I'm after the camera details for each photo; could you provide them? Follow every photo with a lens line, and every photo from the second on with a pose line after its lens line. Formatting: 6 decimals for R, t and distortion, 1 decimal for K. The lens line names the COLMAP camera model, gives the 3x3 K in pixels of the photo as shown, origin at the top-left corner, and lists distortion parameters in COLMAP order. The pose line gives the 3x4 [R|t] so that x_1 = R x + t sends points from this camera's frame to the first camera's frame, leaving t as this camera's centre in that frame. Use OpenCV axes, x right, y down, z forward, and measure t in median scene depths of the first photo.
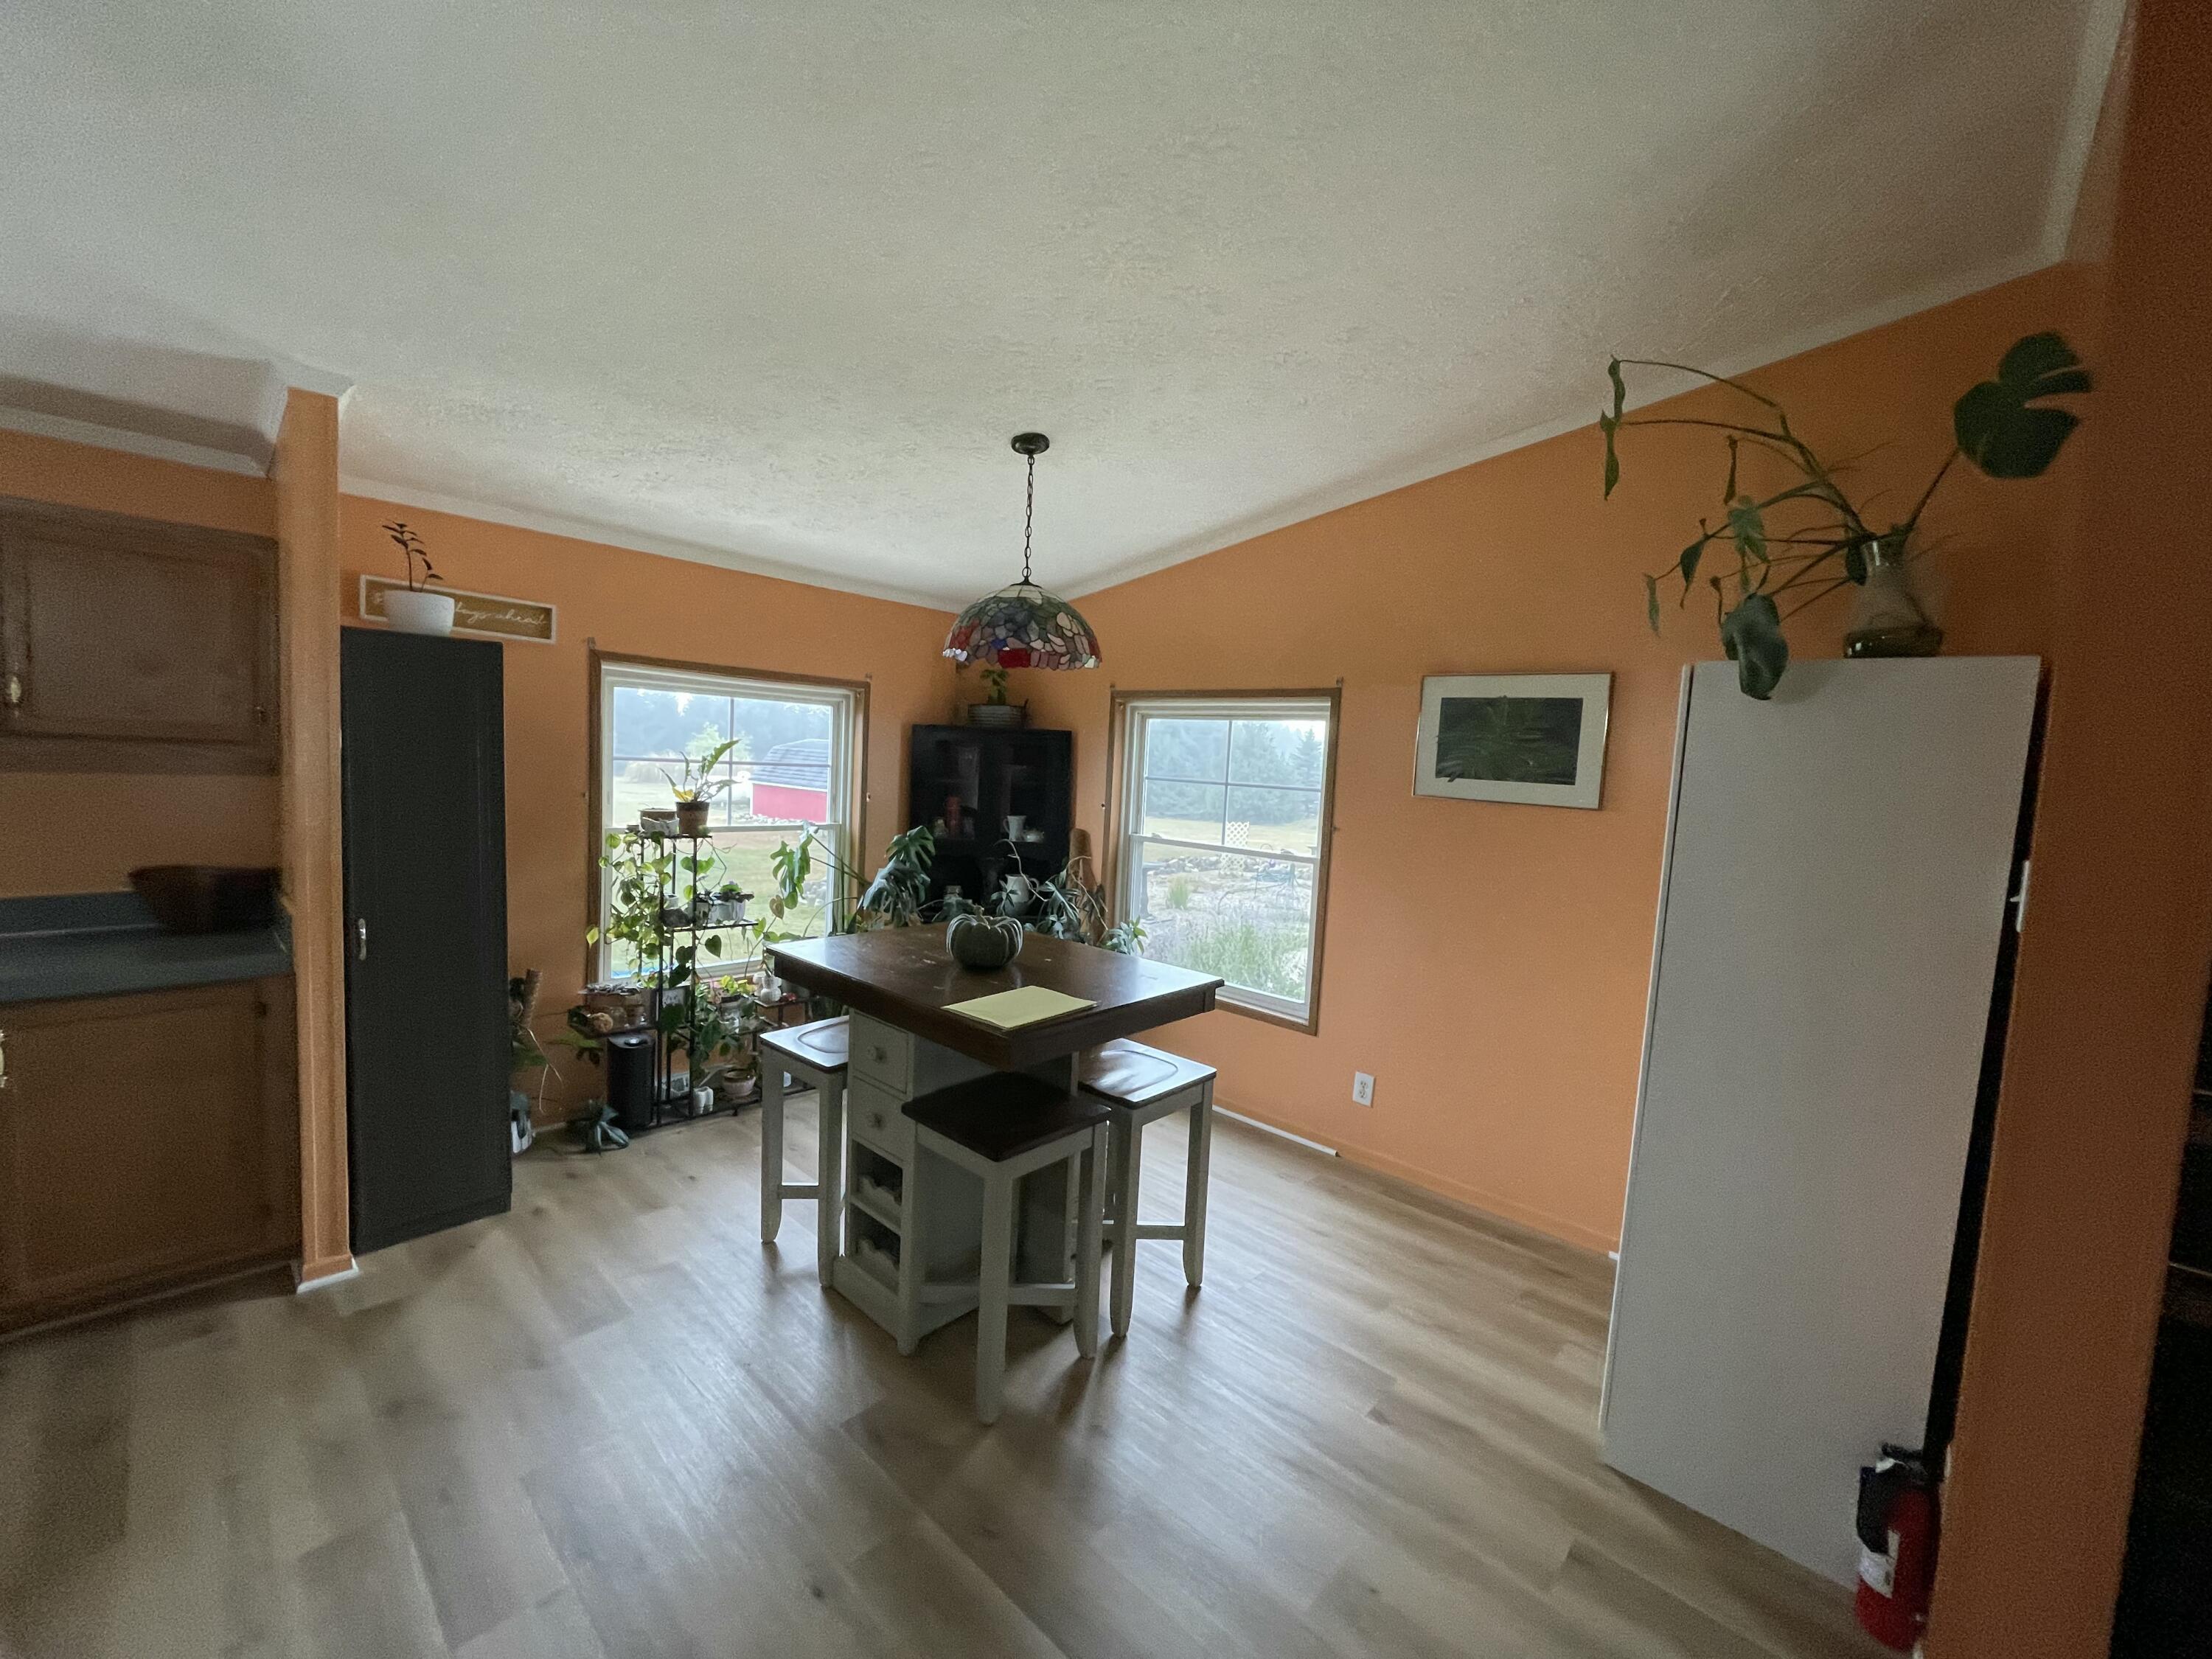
lens RADIAL K [[889.4, 0, 1105.5], [0, 889.4, 825.6], [0, 0, 1]] dist [-0.002070, -0.000523]
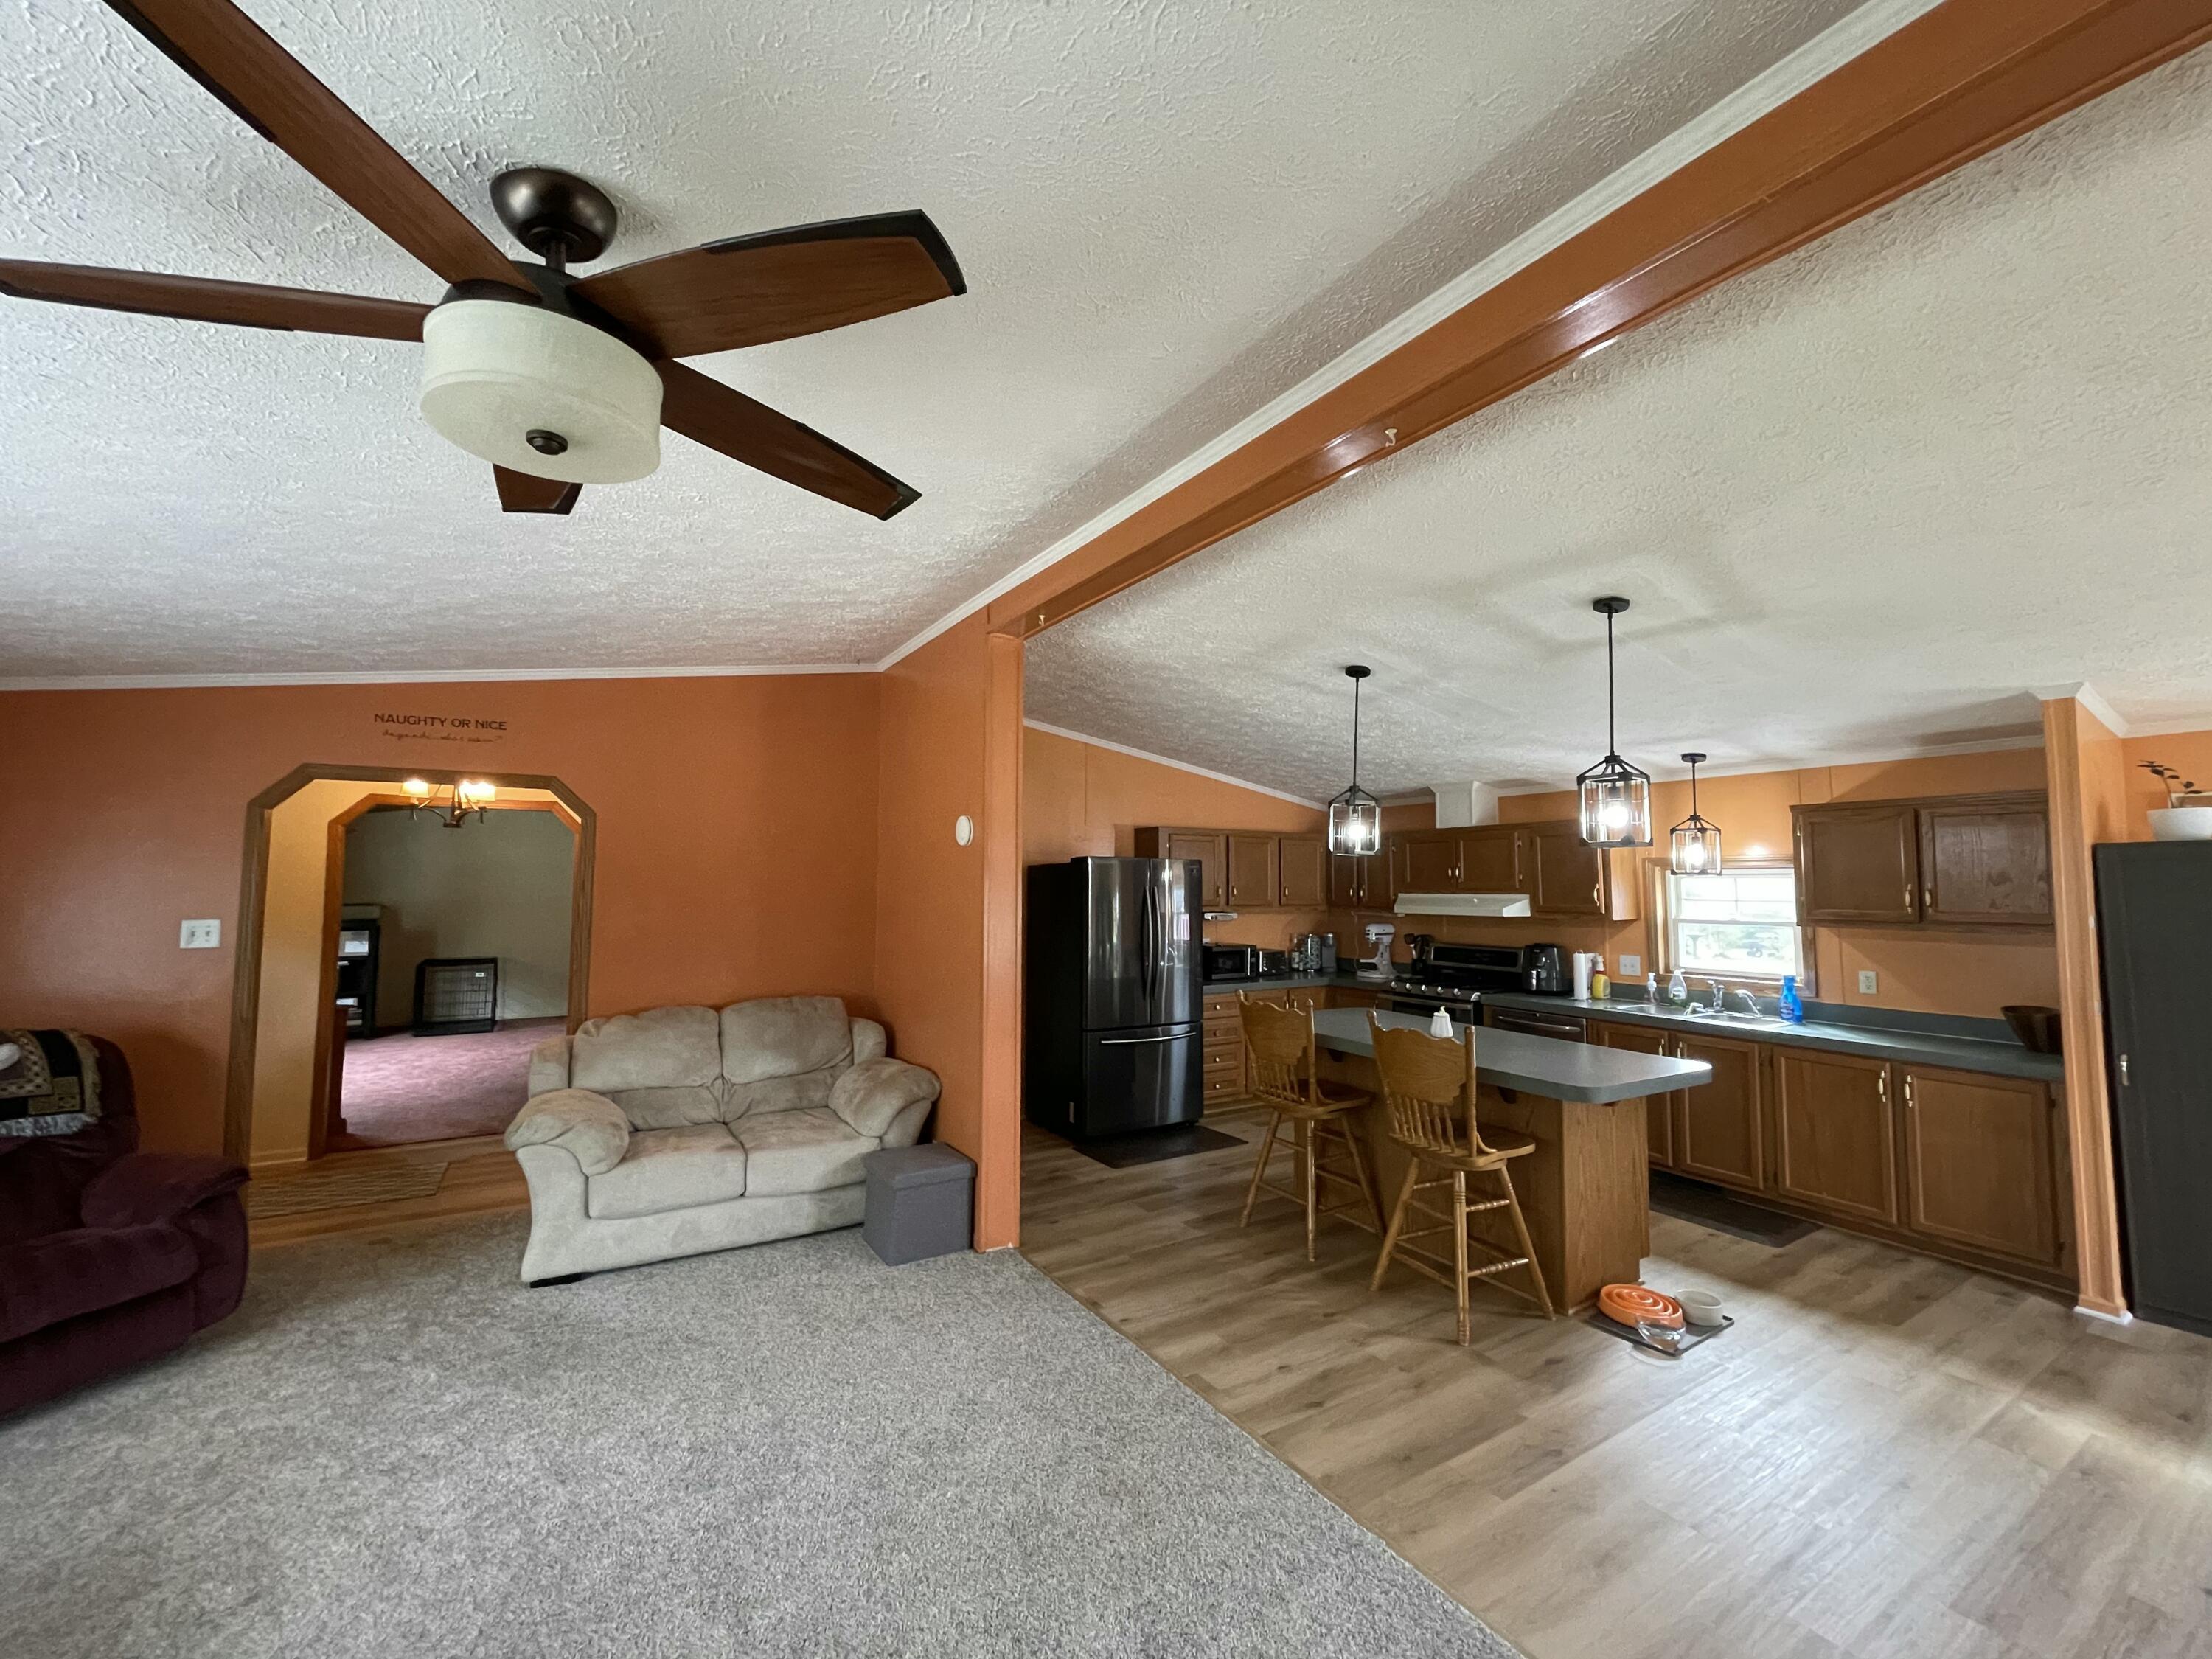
lens RADIAL K [[889.4, 0, 1105.5], [0, 889.4, 825.6], [0, 0, 1]] dist [-0.002070, -0.000523]
pose [[-0.262160, -0.115797, -0.958052, 0.704834], [-0.087520, 0.991536, -0.095895, 0.017872], [0.961047, 0.058709, -0.270076, -0.120025]]
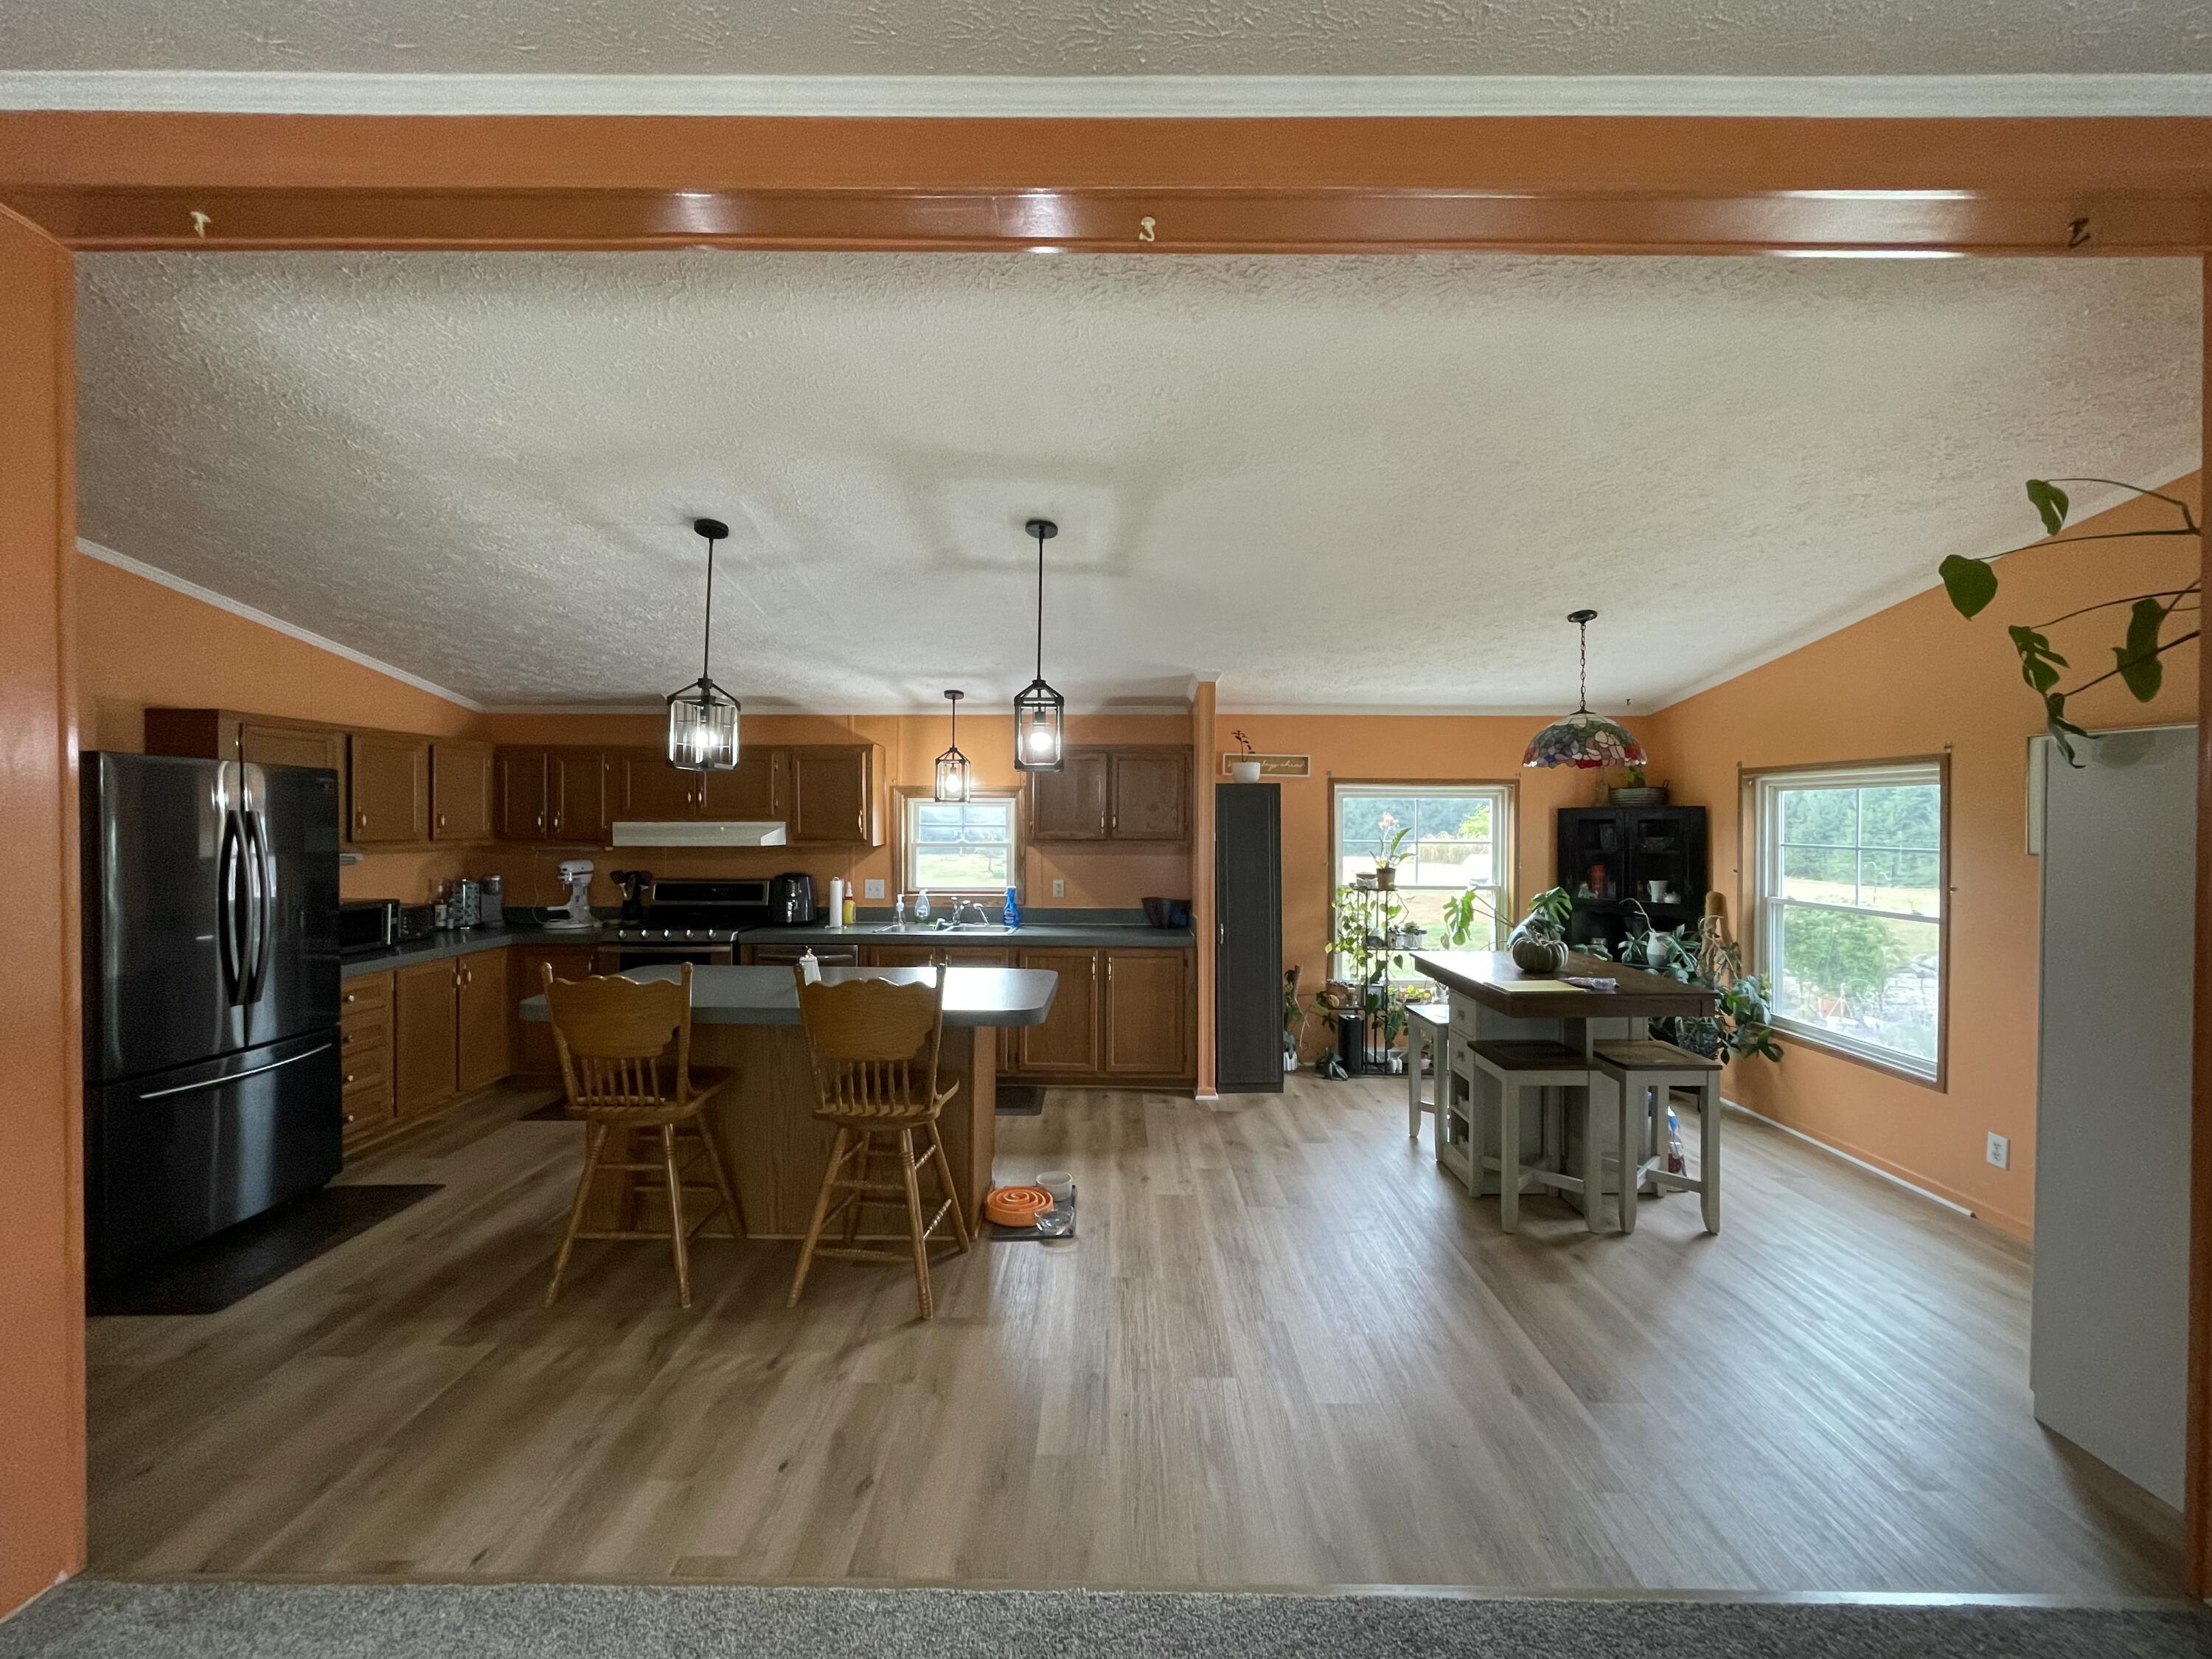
lens RADIAL K [[889.4, 0, 1105.5], [0, 889.4, 825.6], [0, 0, 1]] dist [-0.002070, -0.000523]
pose [[0.674974, -0.044511, -0.736498, 0.390479], [-0.021662, 0.996553, -0.080080, 0.037710], [0.737524, 0.070005, 0.671683, -0.460065]]
